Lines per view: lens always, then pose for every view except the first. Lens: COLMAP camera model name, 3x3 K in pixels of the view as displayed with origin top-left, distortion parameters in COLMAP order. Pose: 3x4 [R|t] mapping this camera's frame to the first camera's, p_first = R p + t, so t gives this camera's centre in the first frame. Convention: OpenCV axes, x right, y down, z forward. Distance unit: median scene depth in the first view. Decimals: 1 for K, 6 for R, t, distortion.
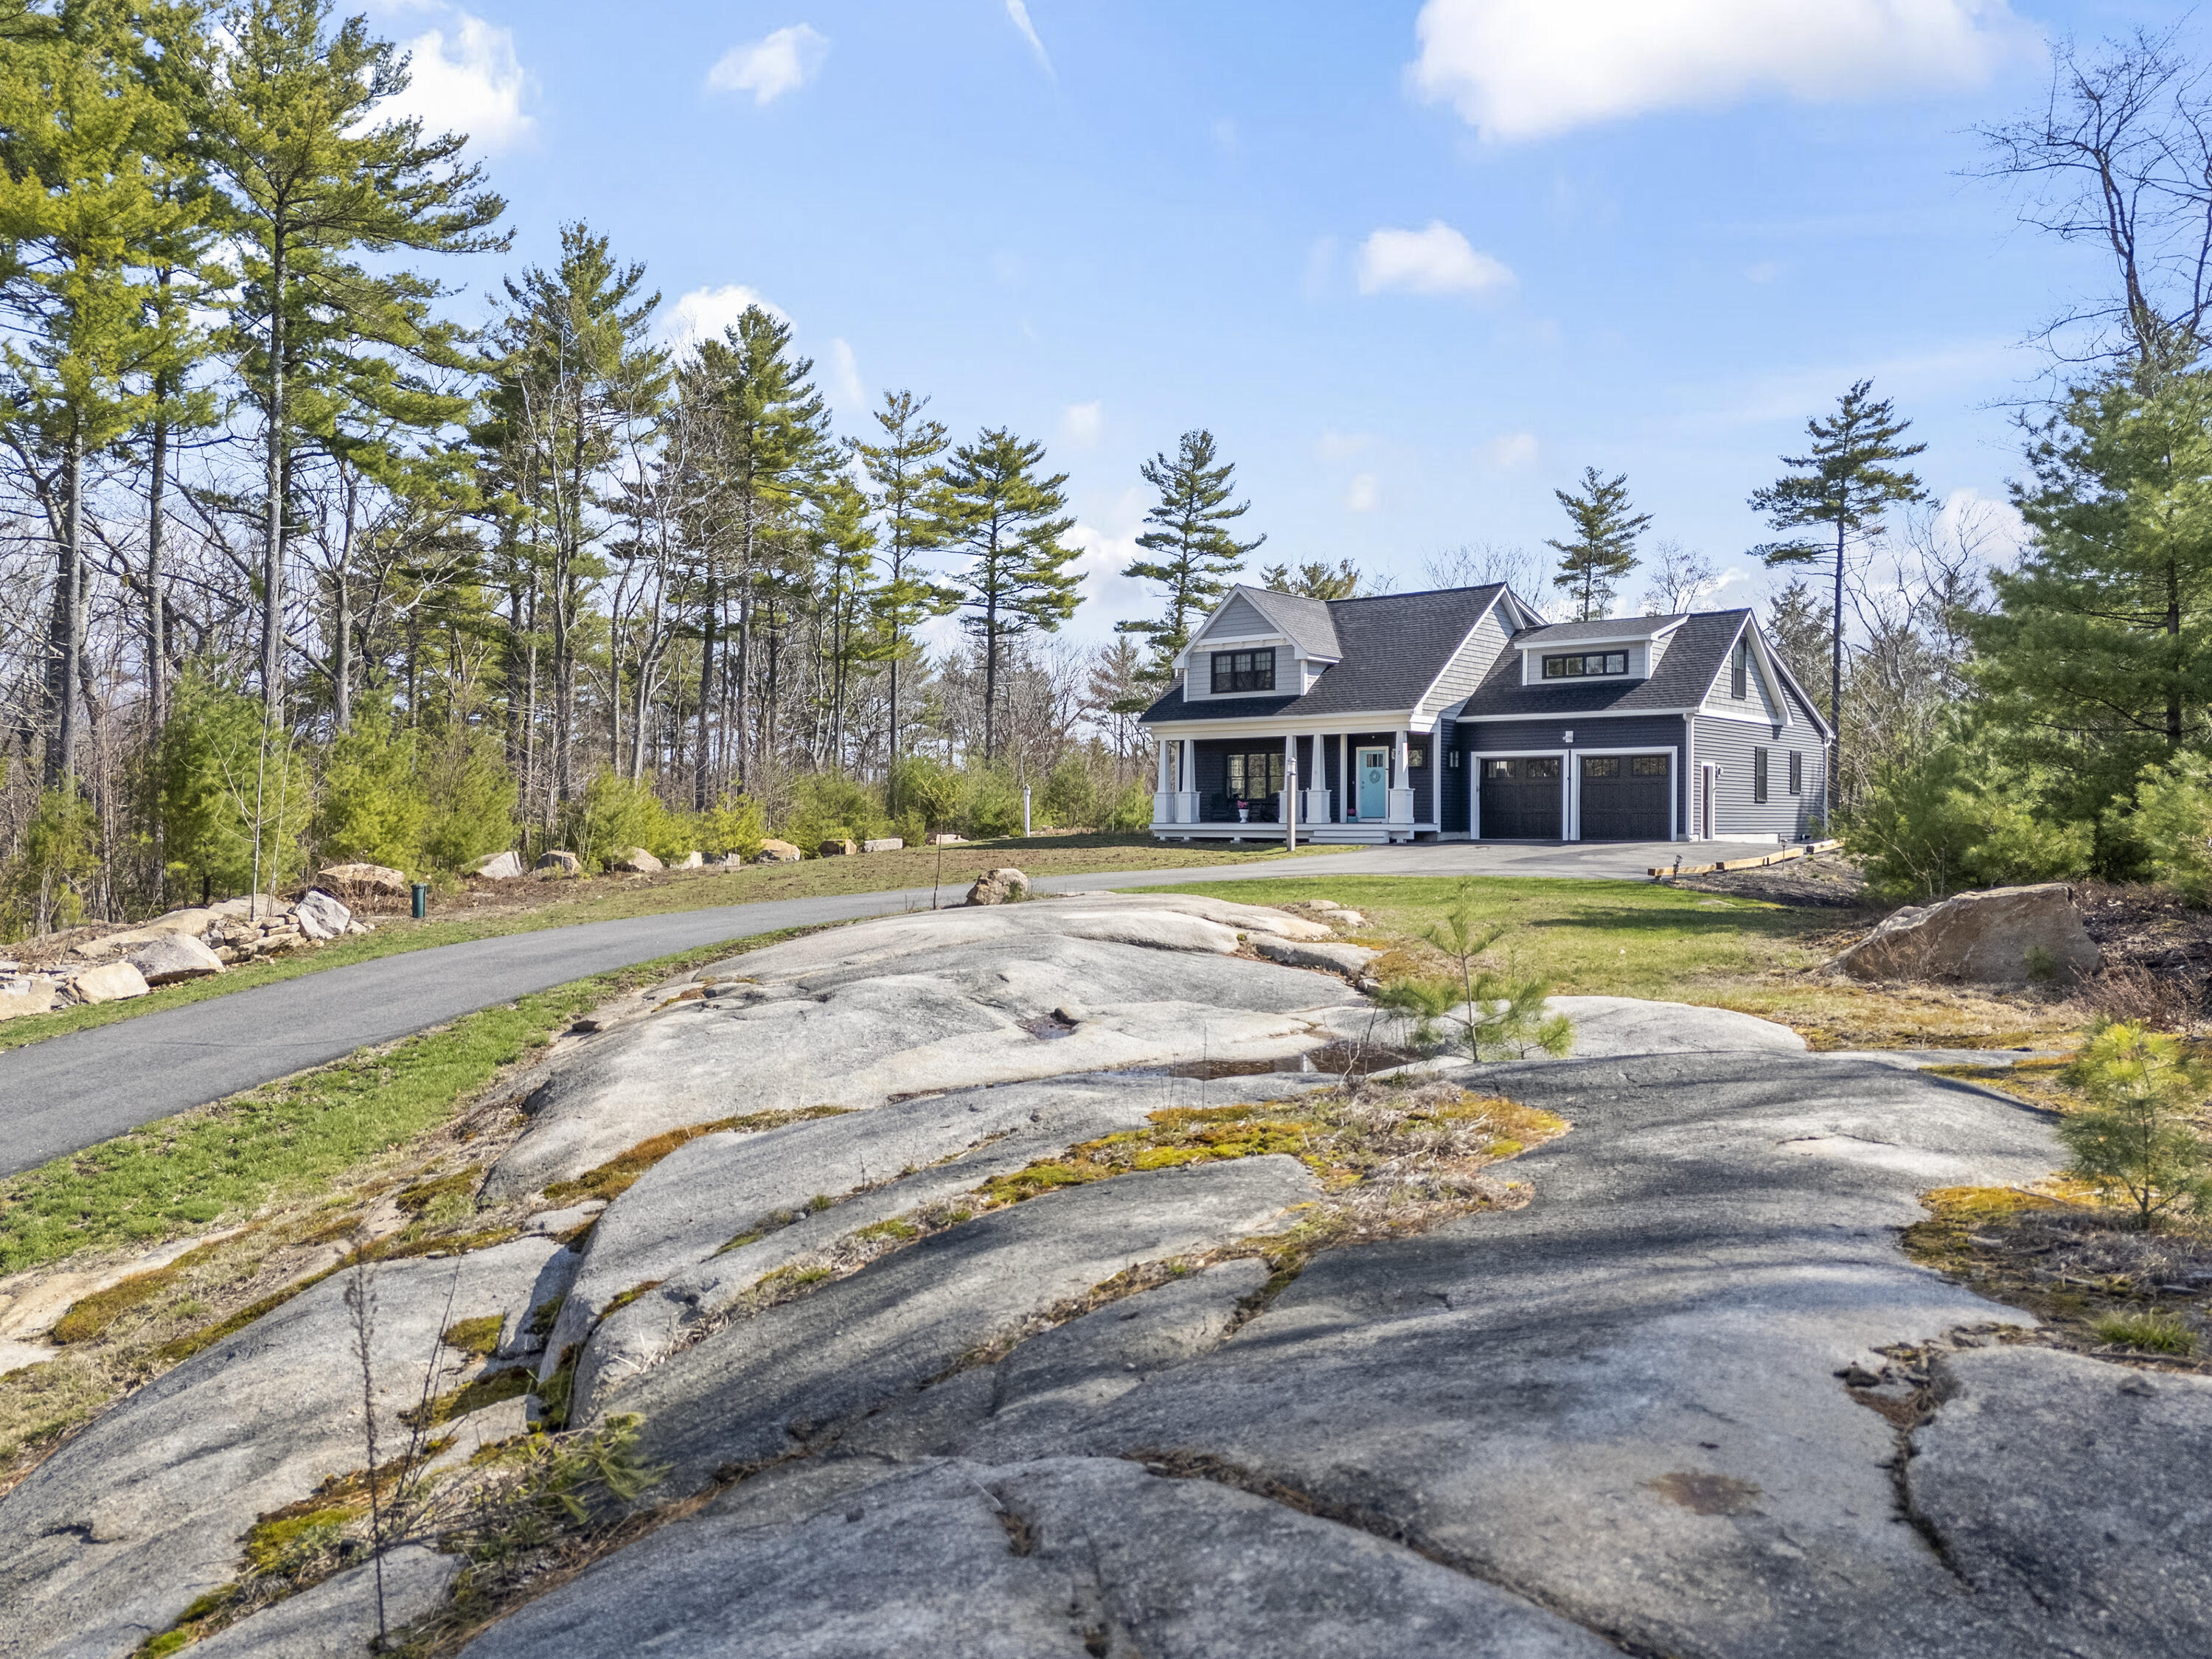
lens RADIAL K [[1626.9, 0, 1094.0], [0, 1626.9, 829.0], [0, 0, 1]] dist [0.077864, -0.066634]
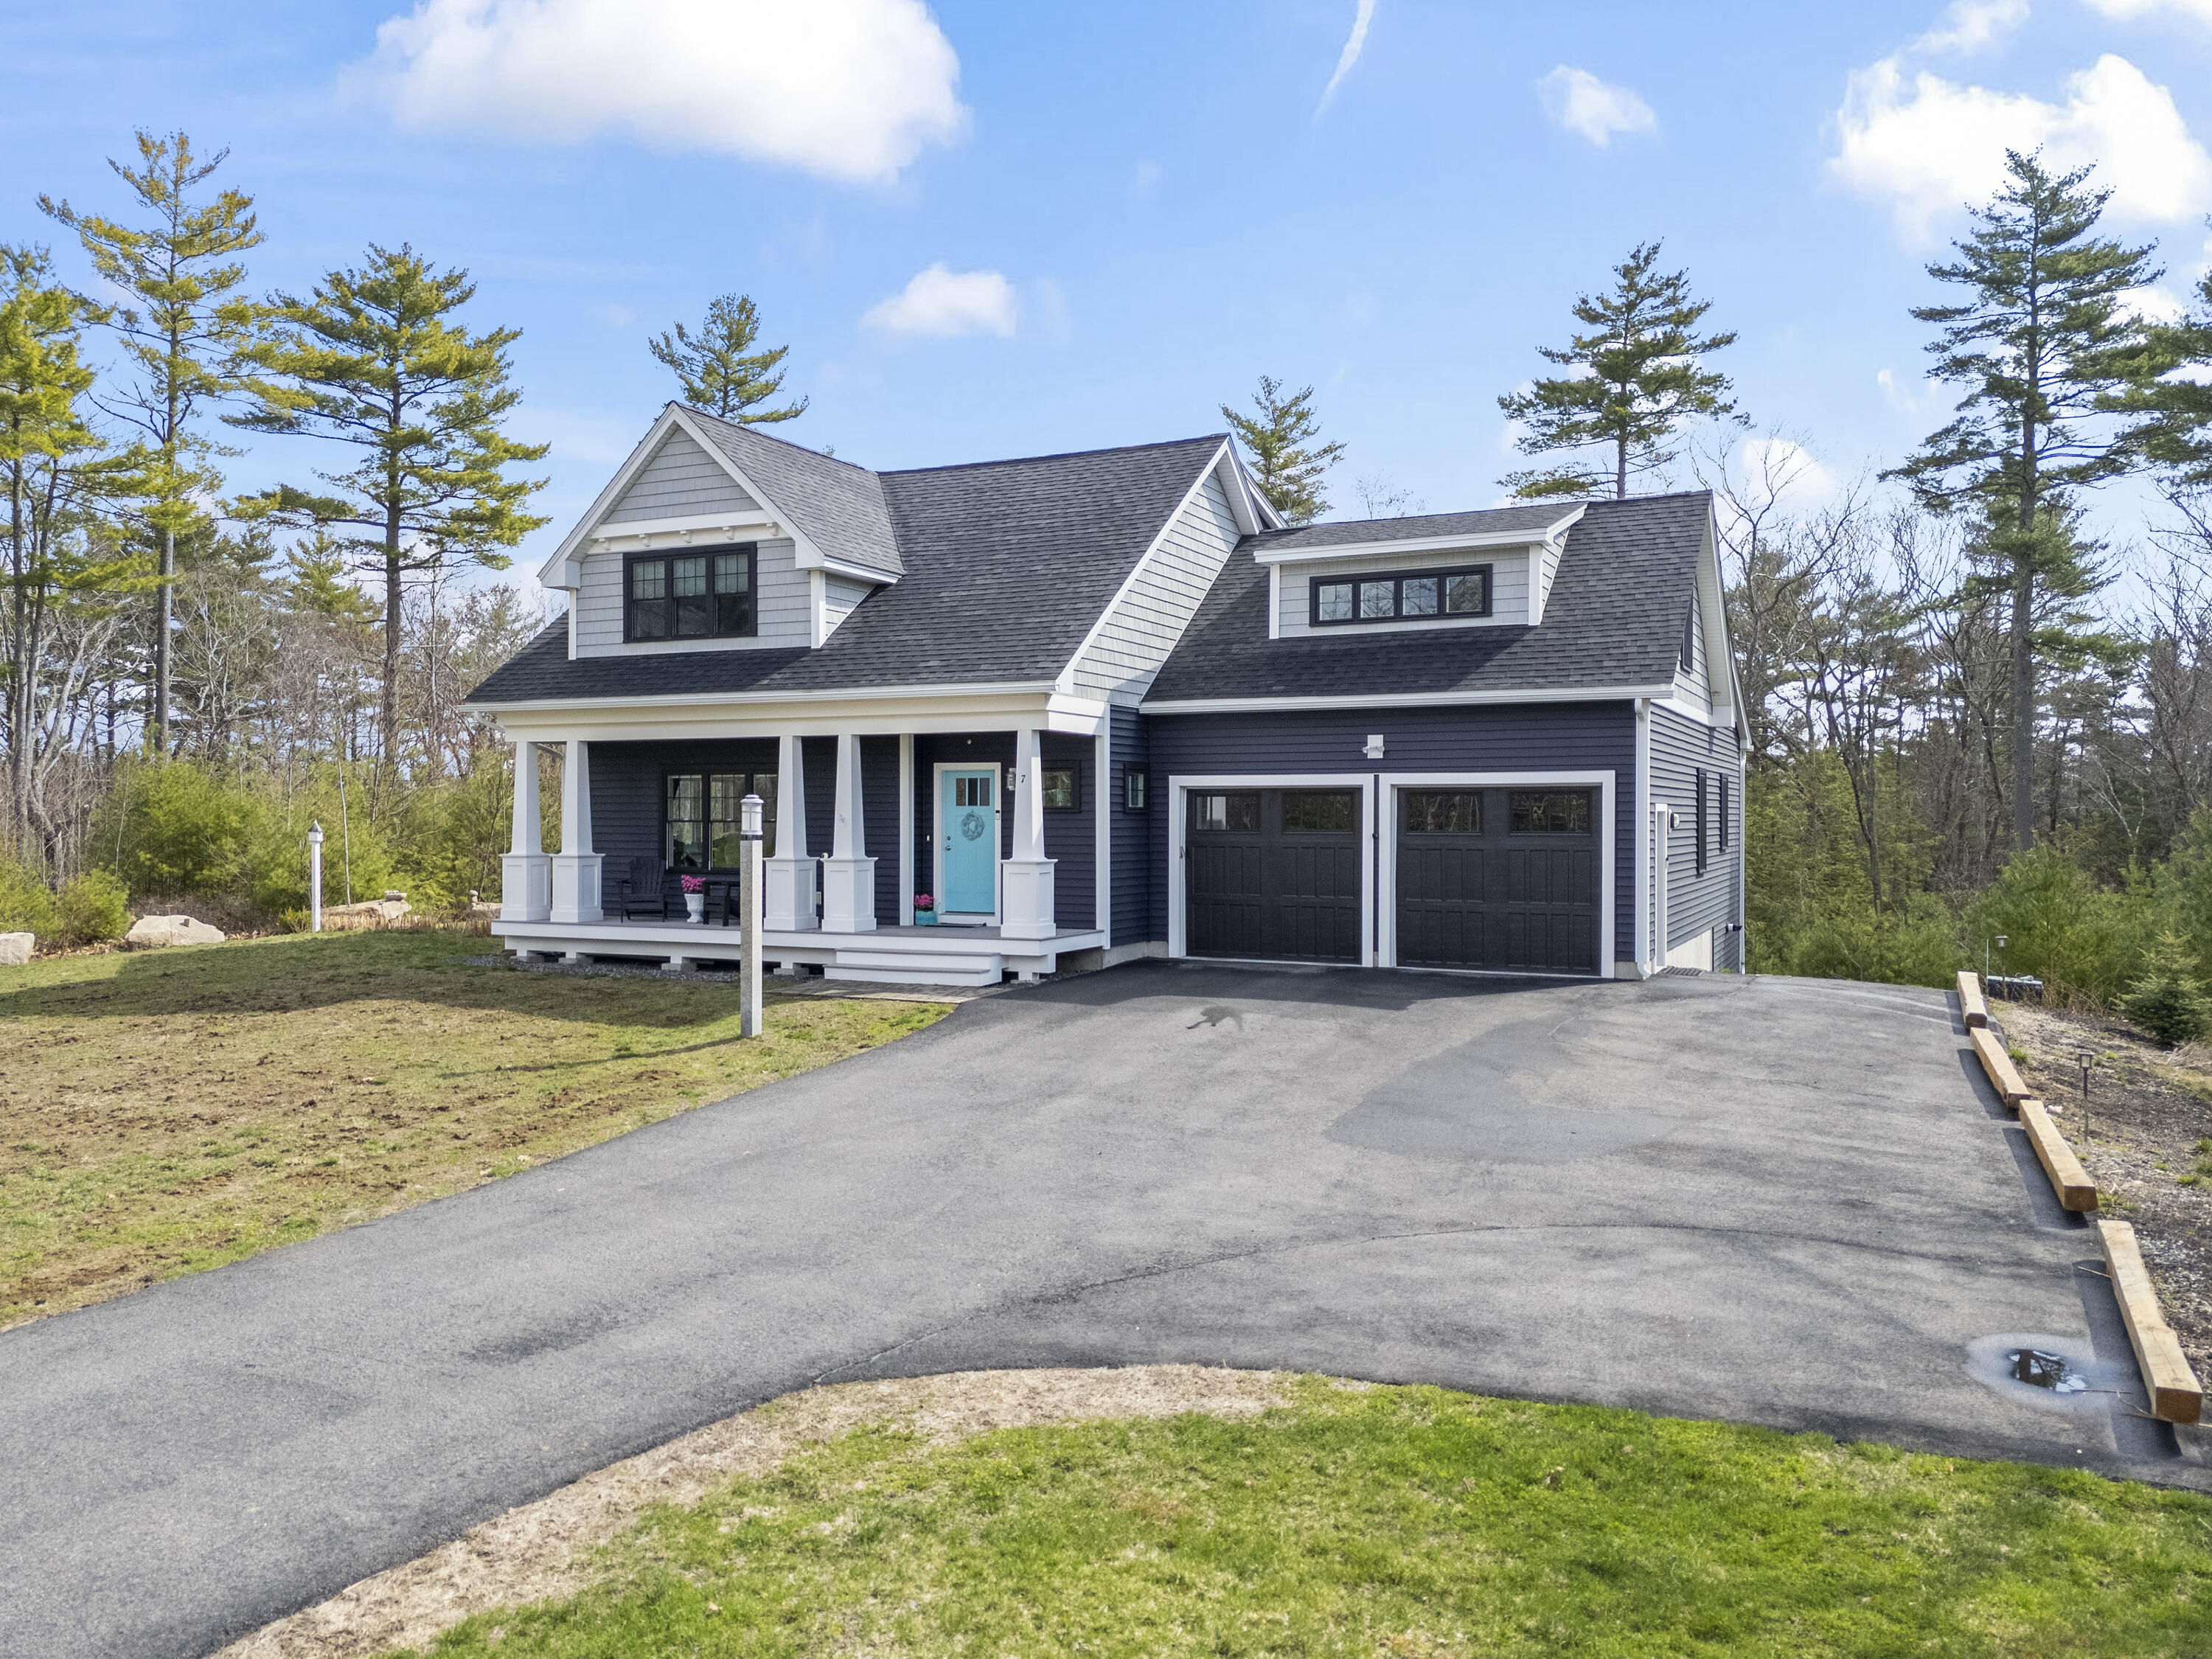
lens RADIAL K [[1626.9, 0, 1100.6], [0, 1626.9, 831.8], [0, 0, 1]] dist [0.077864, -0.066634]
pose [[0.972206, -0.005262, 0.234070, 0.067100], [0.004084, 0.999976, 0.005515, -0.022344], [-0.234093, -0.004406, 0.972204, 0.364754]]
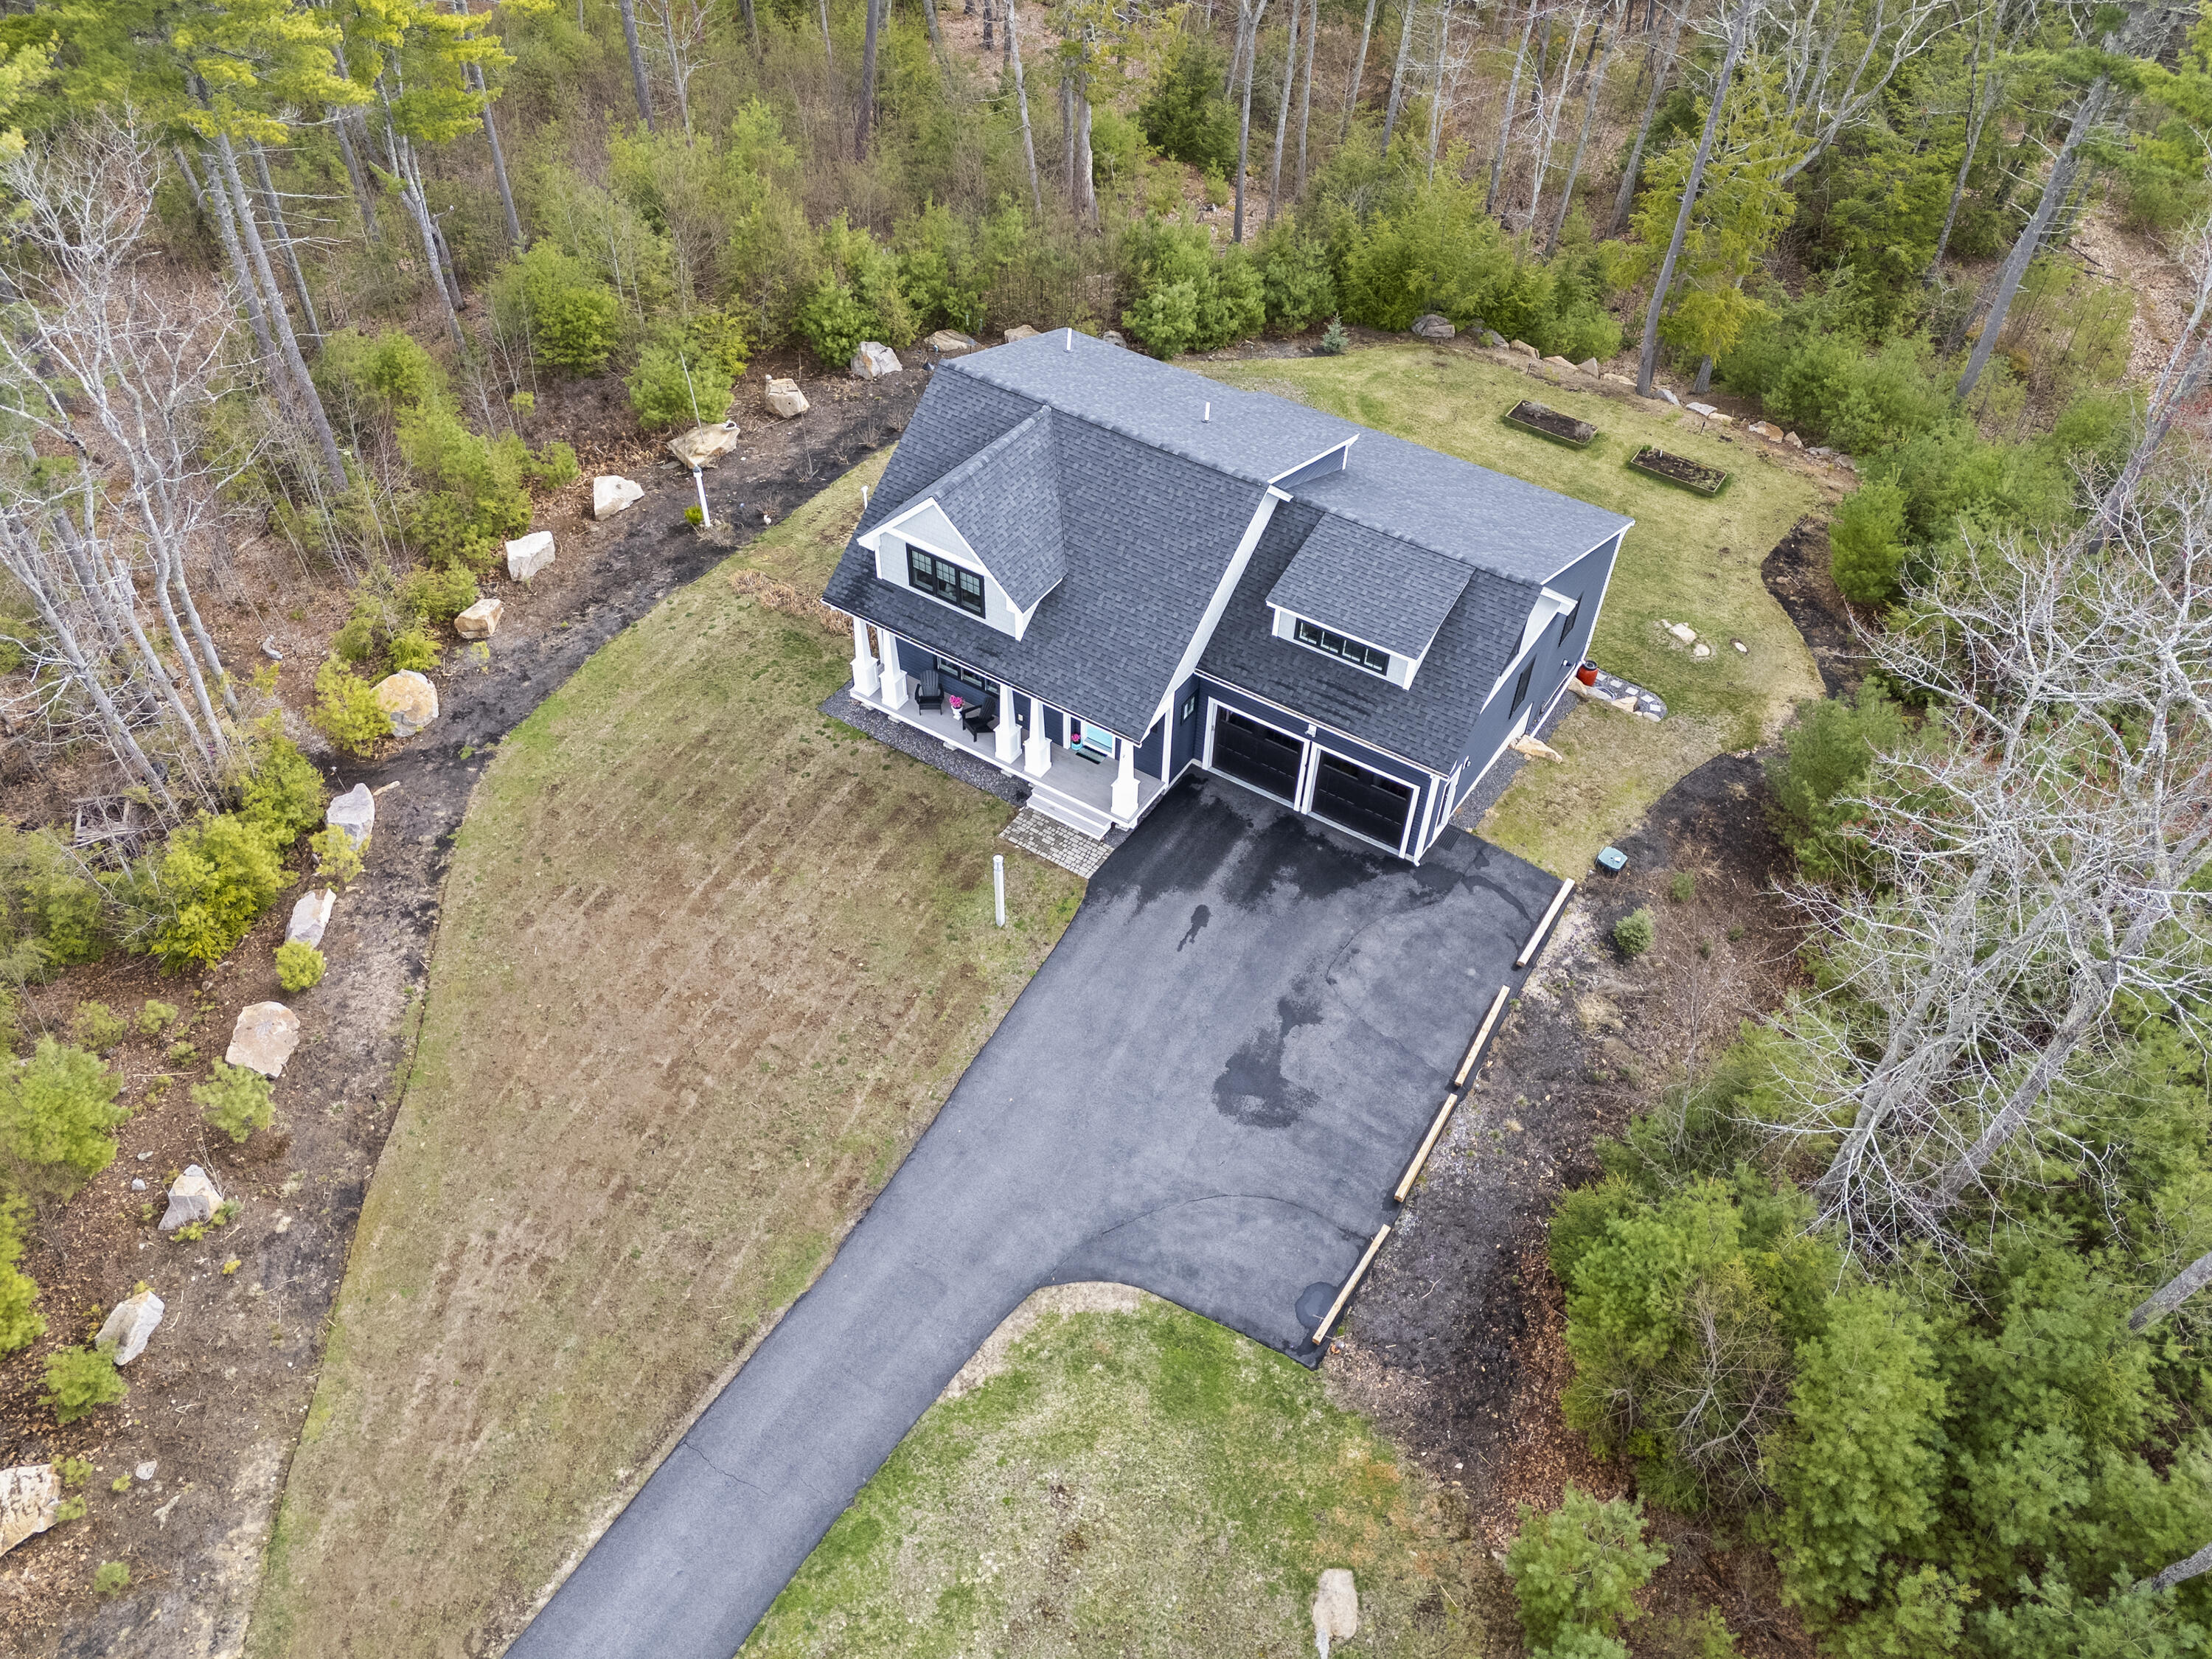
lens RADIAL K [[1626.9, 0, 1098.8], [0, 1626.9, 872.9], [0, 0, 1]] dist [0.077864, -0.066634]
pose [[0.992744, -0.078509, 0.091086, 0.057040], [-0.013343, 0.680868, 0.732284, -0.419548], [-0.119508, -0.728186, 0.674880, 0.232872]]
